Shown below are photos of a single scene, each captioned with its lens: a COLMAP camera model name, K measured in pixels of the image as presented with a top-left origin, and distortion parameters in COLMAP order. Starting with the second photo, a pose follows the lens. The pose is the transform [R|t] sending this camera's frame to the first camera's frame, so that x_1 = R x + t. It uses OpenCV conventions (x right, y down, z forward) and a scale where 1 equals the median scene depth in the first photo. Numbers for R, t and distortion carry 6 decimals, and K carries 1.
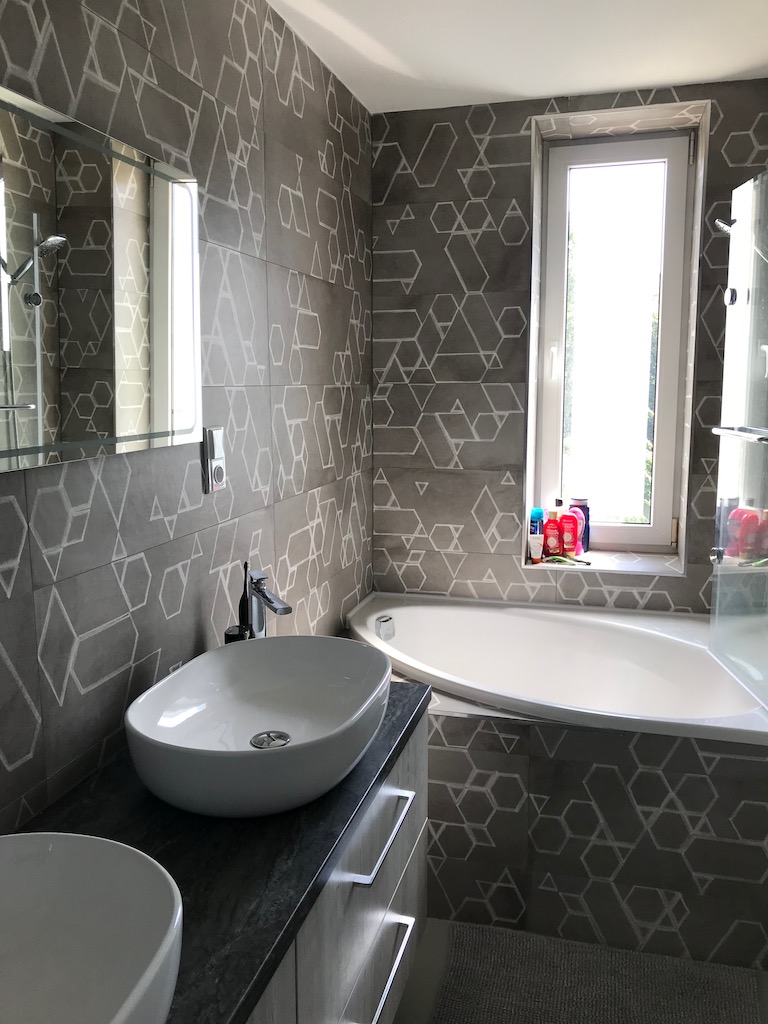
lens RADIAL K [[832.1, 0, 376.3], [0, 832.1, 508.8], [0, 0, 1]] dist [0.038298, -0.059354]
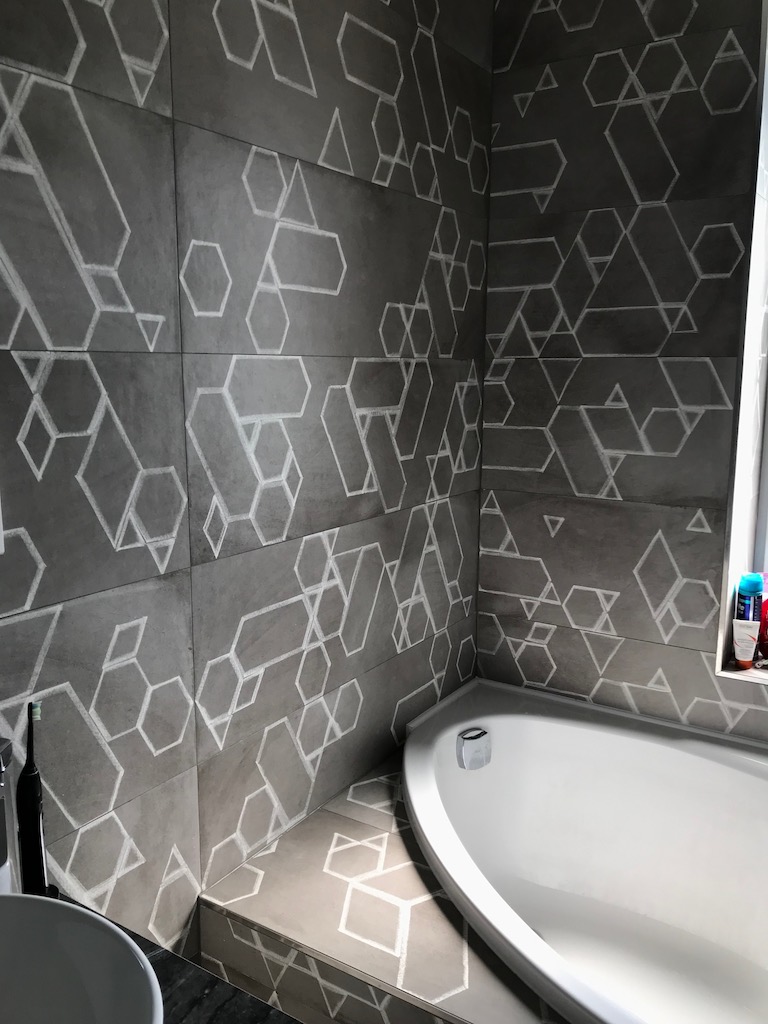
lens RADIAL K [[832.1, 0, 386.2], [0, 832.1, 504.2], [0, 0, 1]] dist [0.038298, -0.059354]
pose [[0.955066, 0.055951, -0.291065, 0.130329], [-0.052266, 0.998424, 0.020426, -0.053468], [0.291750, -0.004296, 0.956485, 0.409956]]
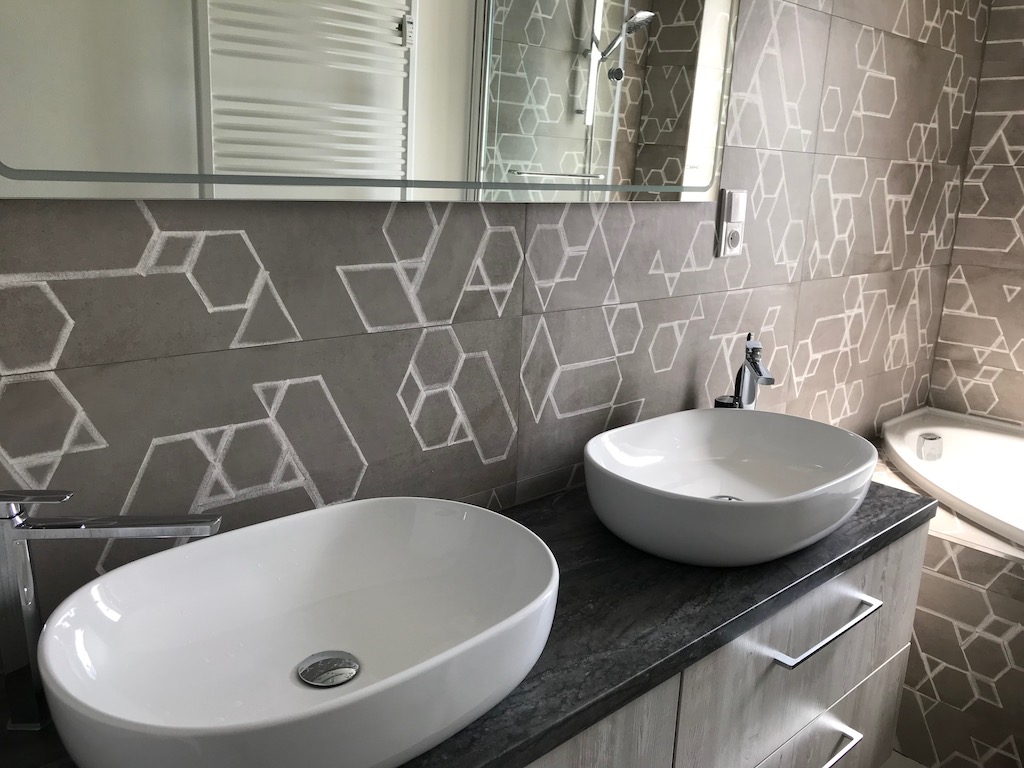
lens RADIAL K [[832.1, 0, 505.4], [0, 832.1, 374.8], [0, 0, 1]] dist [0.038298, -0.059354]
pose [[0.847131, 0.157306, -0.507566, 0.072982], [-0.118694, 0.987060, 0.107812, 0.028619], [0.517958, -0.031086, 0.854841, 0.013791]]
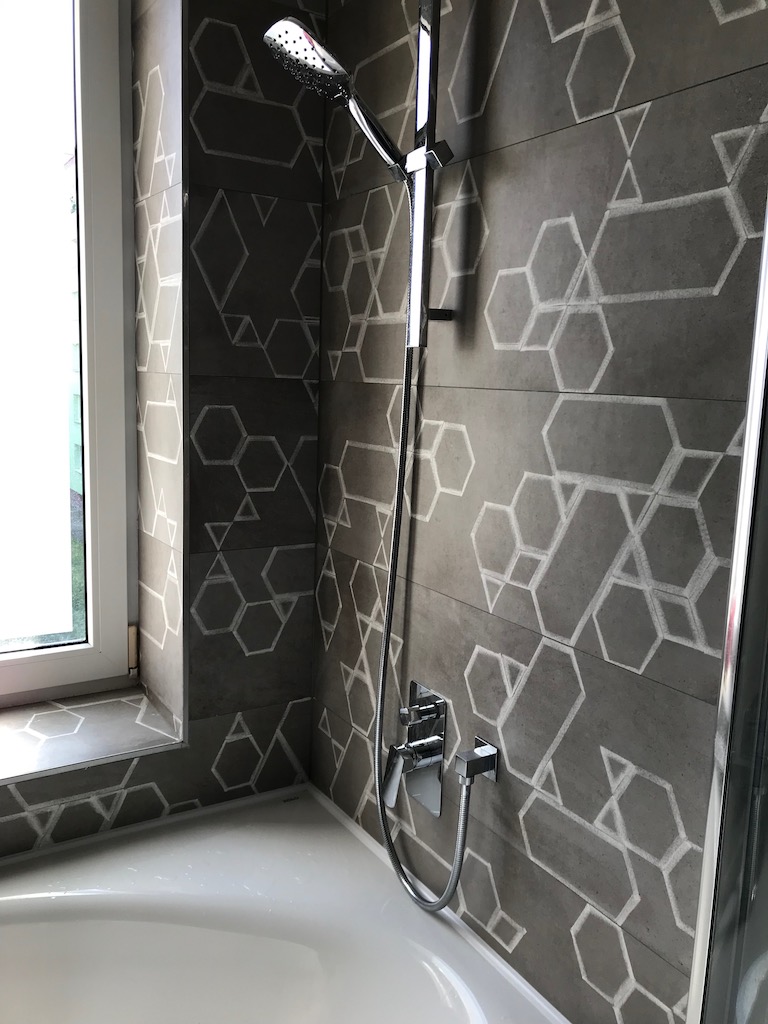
lens RADIAL K [[832.1, 0, 386.3], [0, 832.1, 510.2], [0, 0, 1]] dist [0.038298, -0.059354]
pose [[0.662403, -0.087138, 0.744063, 0.077259], [0.073345, 0.995984, 0.051345, -0.088480], [-0.745549, 0.020562, 0.666134, 0.576950]]
